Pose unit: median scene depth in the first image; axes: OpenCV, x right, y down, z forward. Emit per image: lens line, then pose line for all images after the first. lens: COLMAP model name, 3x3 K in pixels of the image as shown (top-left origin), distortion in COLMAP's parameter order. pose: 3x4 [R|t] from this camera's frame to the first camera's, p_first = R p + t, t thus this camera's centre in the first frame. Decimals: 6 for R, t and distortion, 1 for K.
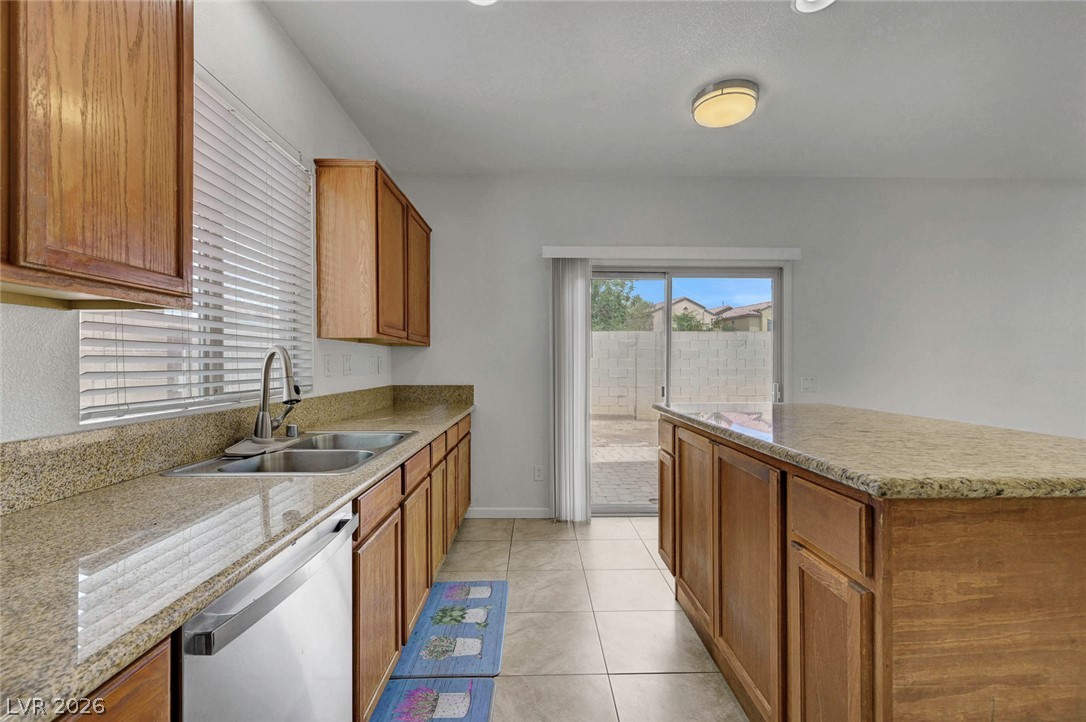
lens RADIAL K [[453.5, 0, 547.8], [0, 453.5, 364.8], [0, 0, 1]] dist [-0.002983, -0.000251]
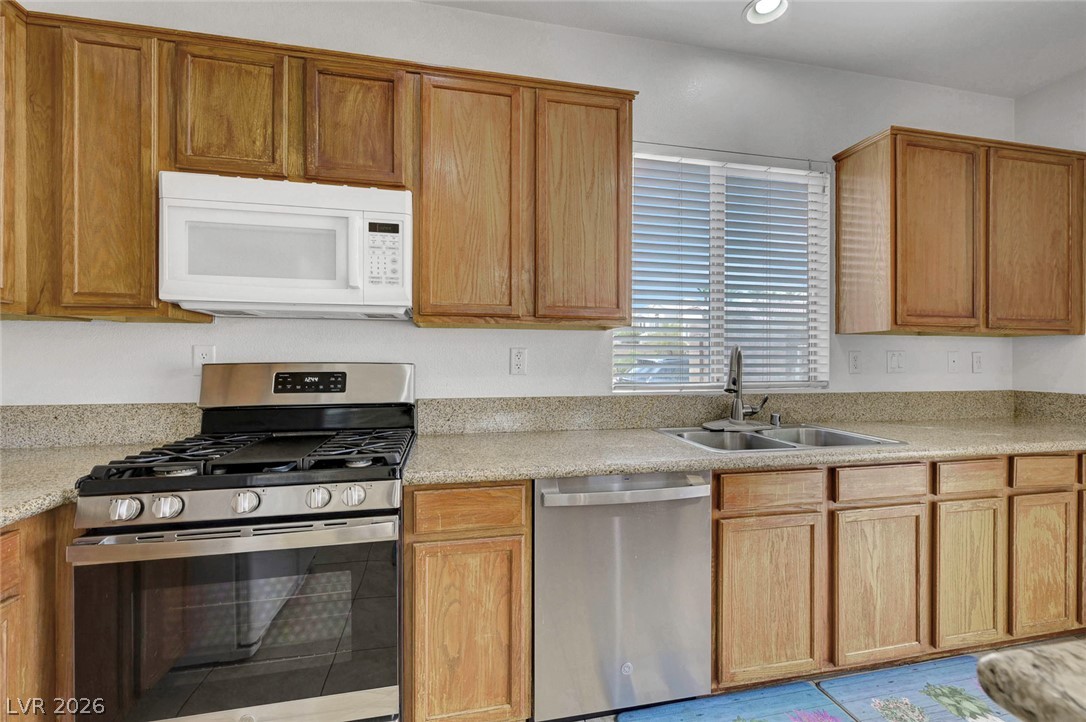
lens RADIAL K [[453.5, 0, 543.1], [0, 453.5, 362.1], [0, 0, 1]] dist [-0.002983, -0.000251]
pose [[0.180835, 0.006168, -0.983494, 0.390277], [-0.006252, 0.999967, 0.005122, 0.000888], [0.983494, 0.005222, 0.180867, 0.203654]]
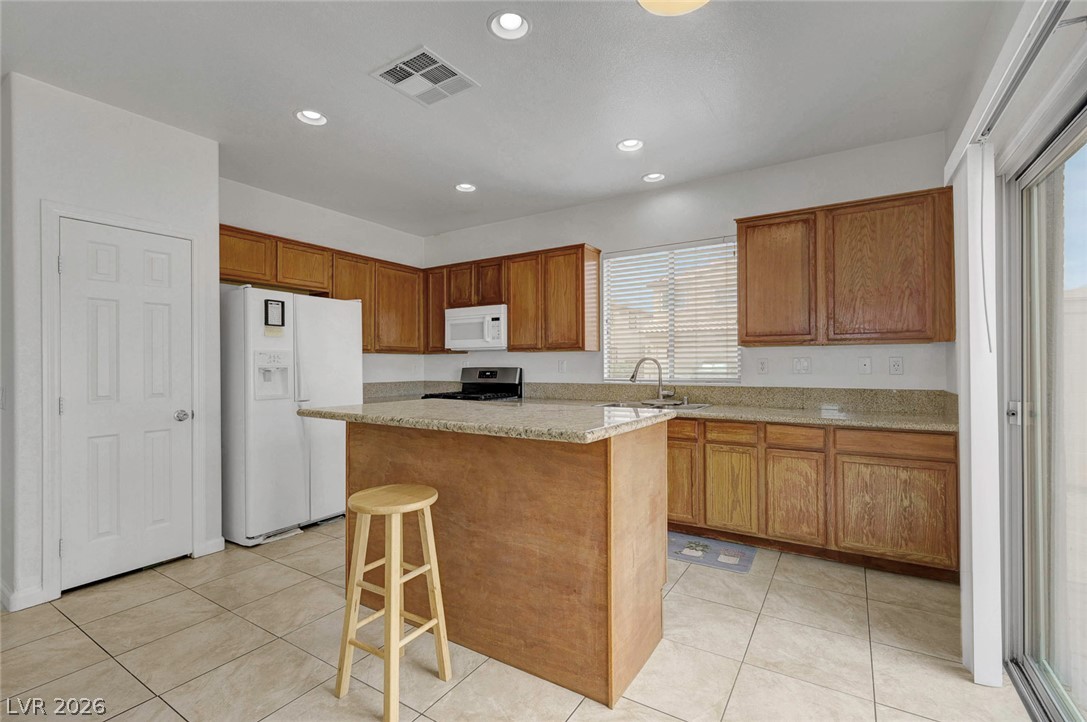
lens RADIAL K [[476.5, 0, 555.1], [0, 476.5, 371.7], [0, 0, 1]] dist [-0.004326, -0.000230]
pose [[-0.547567, 0.011601, -0.836682, 1.262634], [0.000660, 0.999910, 0.013433, -0.001619], [0.836762, 0.006803, -0.547525, 1.459762]]
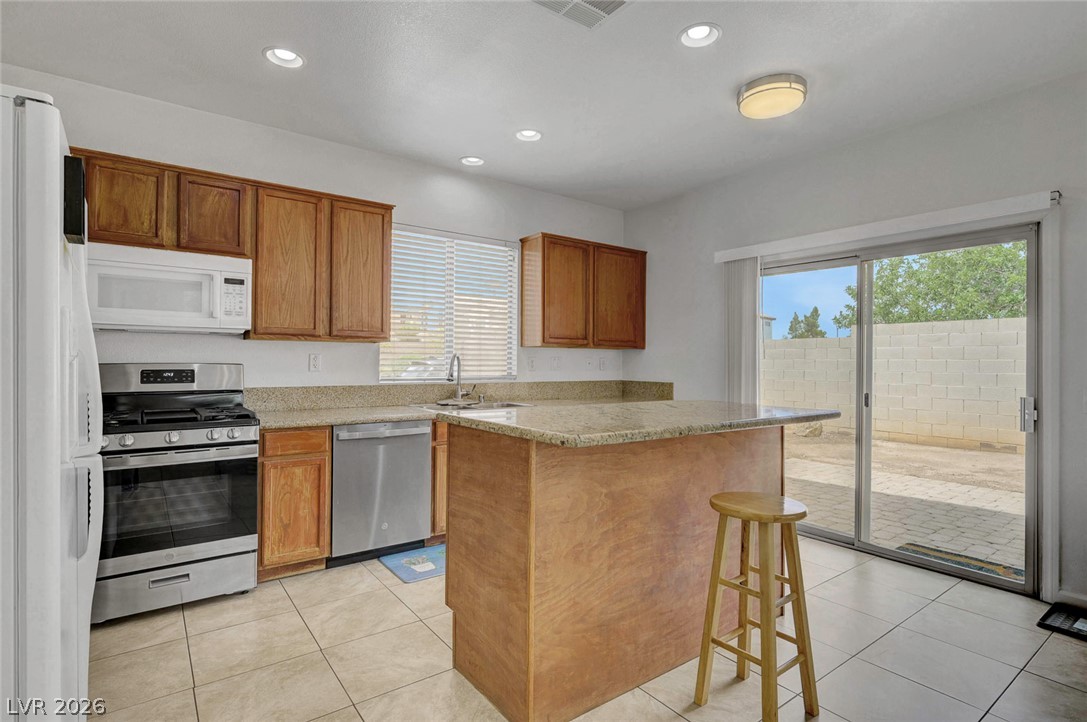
lens RADIAL K [[542.2, 0, 548.5], [0, 542.2, 354.0], [0, 0, 1]] dist [0.002020, -0.000485]
pose [[0.581273, -0.006191, -0.813685, 1.258951], [-0.010668, 0.999827, -0.015228, -0.004791], [0.813638, 0.017531, 0.581107, -0.066086]]
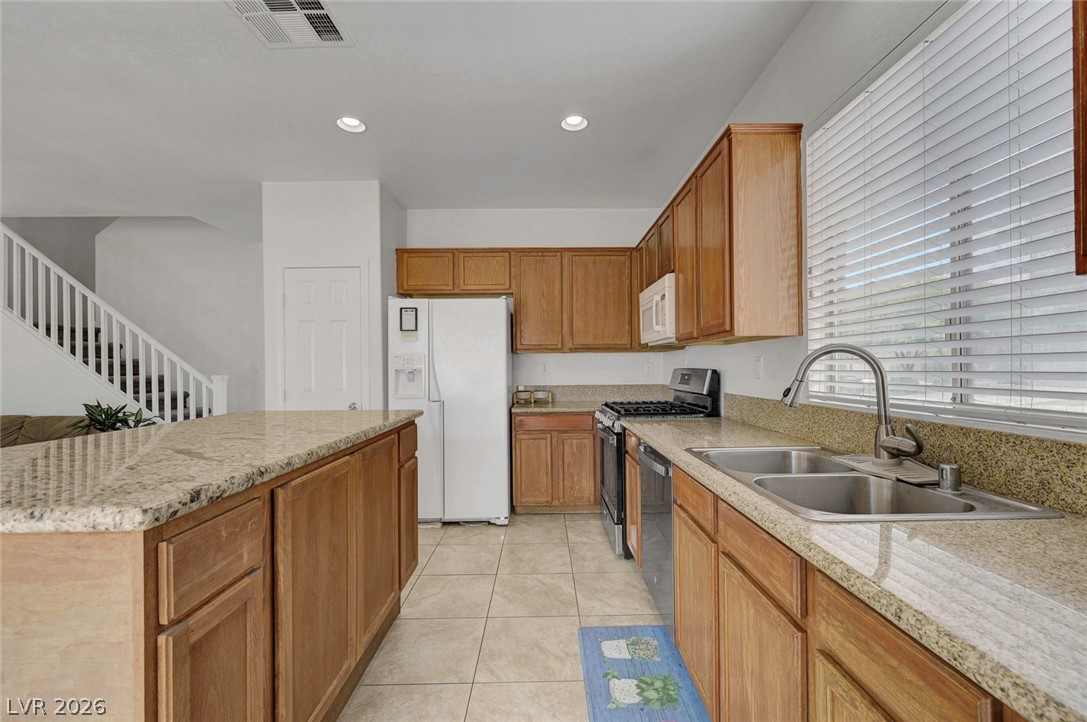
lens RADIAL K [[453.9, 0, 549.5], [0, 453.9, 369.1], [0, 0, 1]] dist [-0.002983, -0.000251]
pose [[-0.999847, 0.007139, 0.015974, -0.039341], [0.007246, 0.999952, 0.006641, -0.002506], [-0.015926, 0.006756, -0.999850, 1.453467]]
